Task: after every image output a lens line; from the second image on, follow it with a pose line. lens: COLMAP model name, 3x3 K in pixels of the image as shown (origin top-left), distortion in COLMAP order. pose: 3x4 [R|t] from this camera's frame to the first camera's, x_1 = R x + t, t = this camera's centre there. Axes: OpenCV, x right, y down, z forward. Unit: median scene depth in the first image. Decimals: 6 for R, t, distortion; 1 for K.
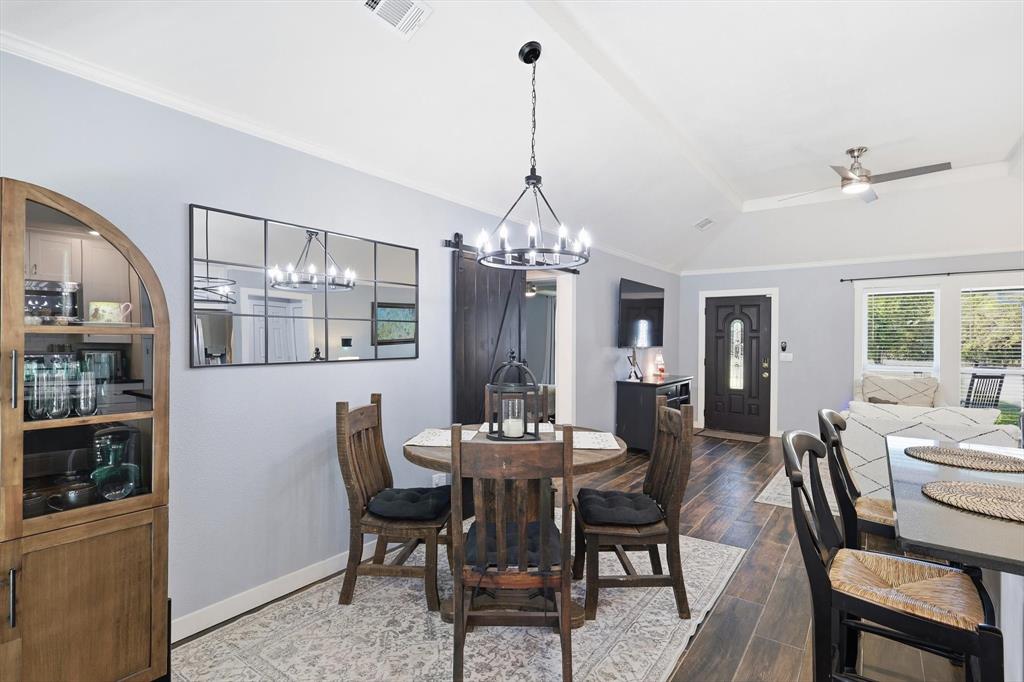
lens RADIAL K [[483.9, 0, 510.7], [0, 483.9, 344.1], [0, 0, 1]] dist [-0.005352, 0.000028]
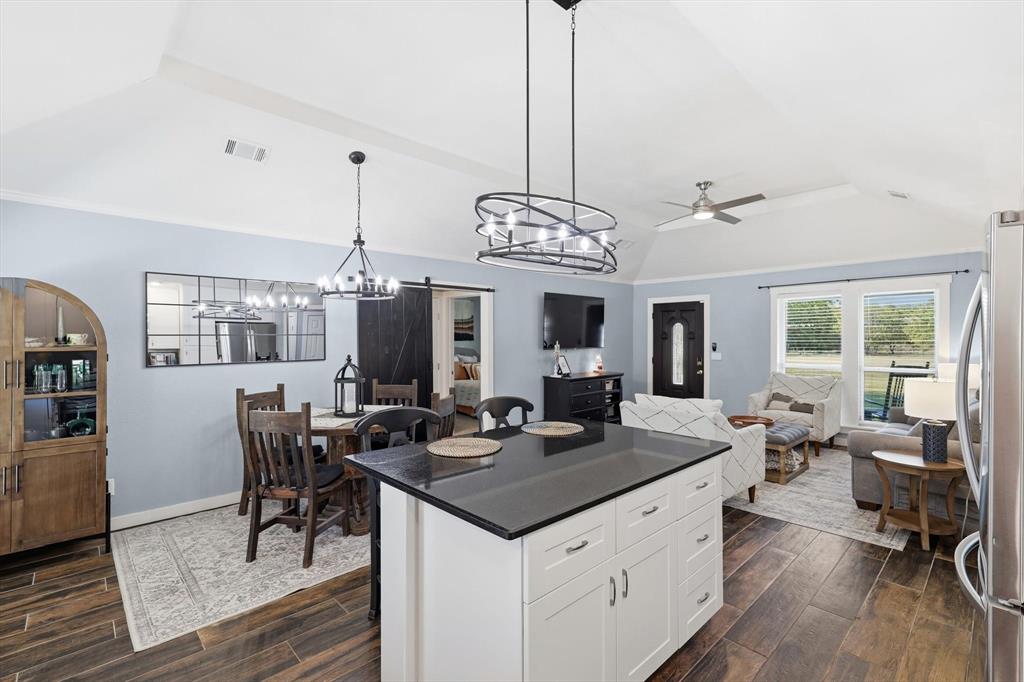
lens RADIAL K [[453.3, 0, 512.0], [0, 453.3, 341.0], [0, 0, 1]] dist [0.004226, 0.000086]
pose [[0.984987, -0.005331, -0.172548, 0.512434], [0.005545, 0.999984, 0.000758, -0.021809], [0.172541, -0.001704, 0.985001, -0.208263]]
